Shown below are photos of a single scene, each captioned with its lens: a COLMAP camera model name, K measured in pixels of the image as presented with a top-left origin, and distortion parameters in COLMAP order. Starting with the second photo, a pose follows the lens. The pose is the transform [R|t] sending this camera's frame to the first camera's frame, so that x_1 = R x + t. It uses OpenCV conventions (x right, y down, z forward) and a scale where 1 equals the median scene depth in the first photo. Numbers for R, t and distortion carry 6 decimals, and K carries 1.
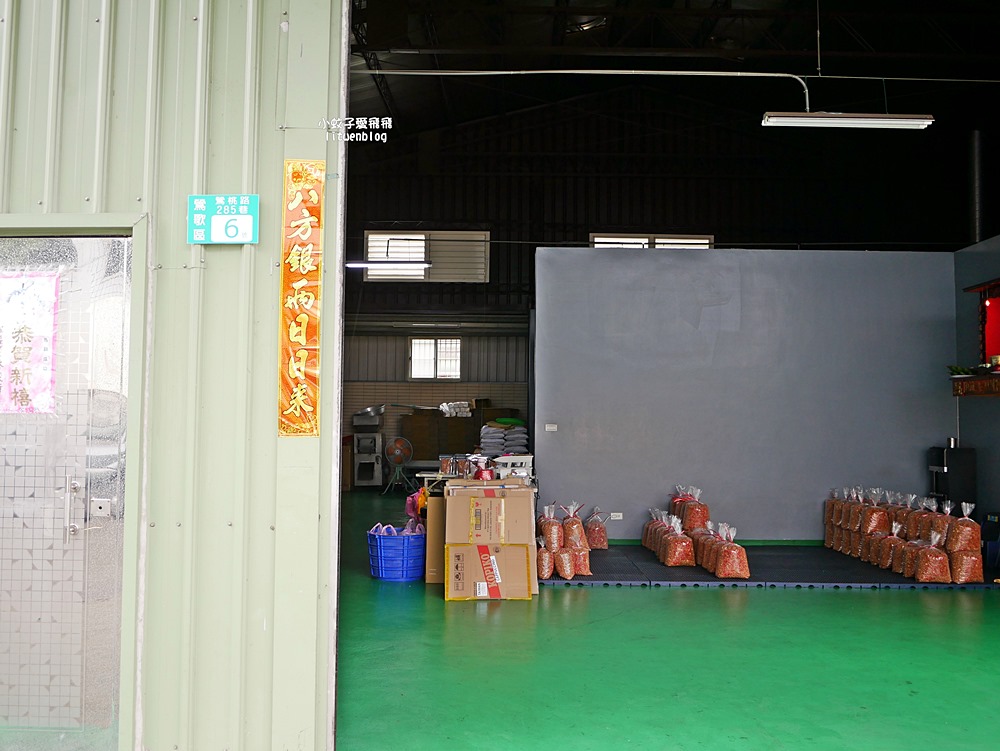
lens RADIAL K [[869.0, 0, 500.0], [0, 869.0, 375.5], [0, 0, 1]] dist [-0.010939, -0.011264]
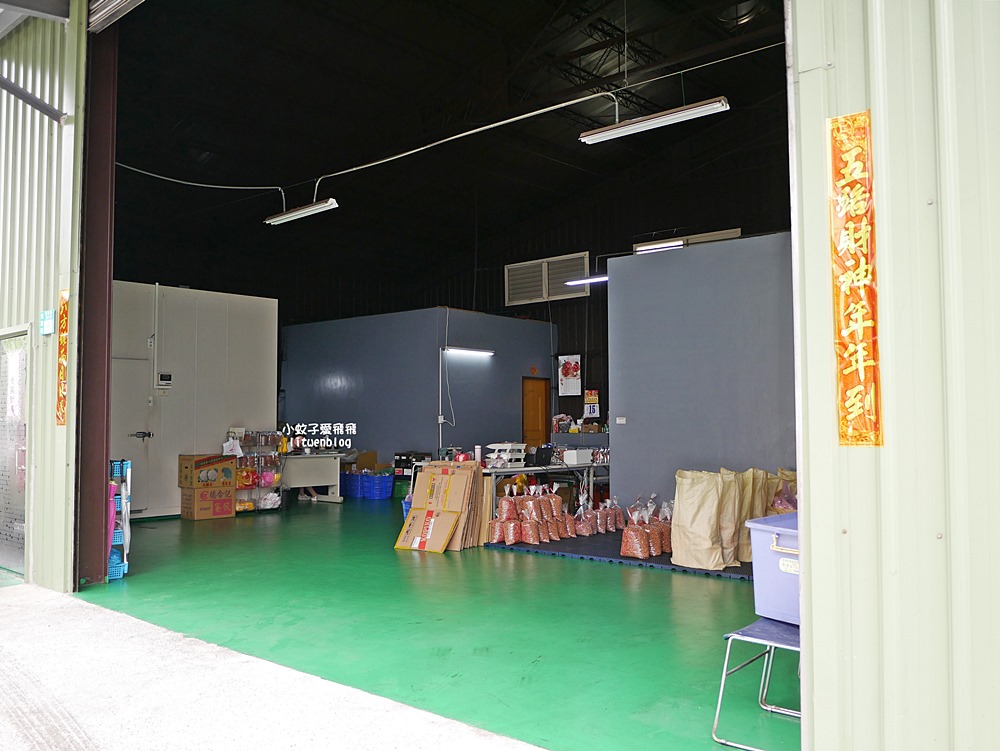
lens RADIAL K [[869.0, 0, 500.0], [0, 869.0, 375.5], [0, 0, 1]] dist [-0.010939, -0.011264]
pose [[0.759804, -0.045768, -0.648539, 0.858049], [0.040977, 0.998907, -0.022486, 0.025589], [0.648860, -0.009491, 0.760849, 0.074595]]
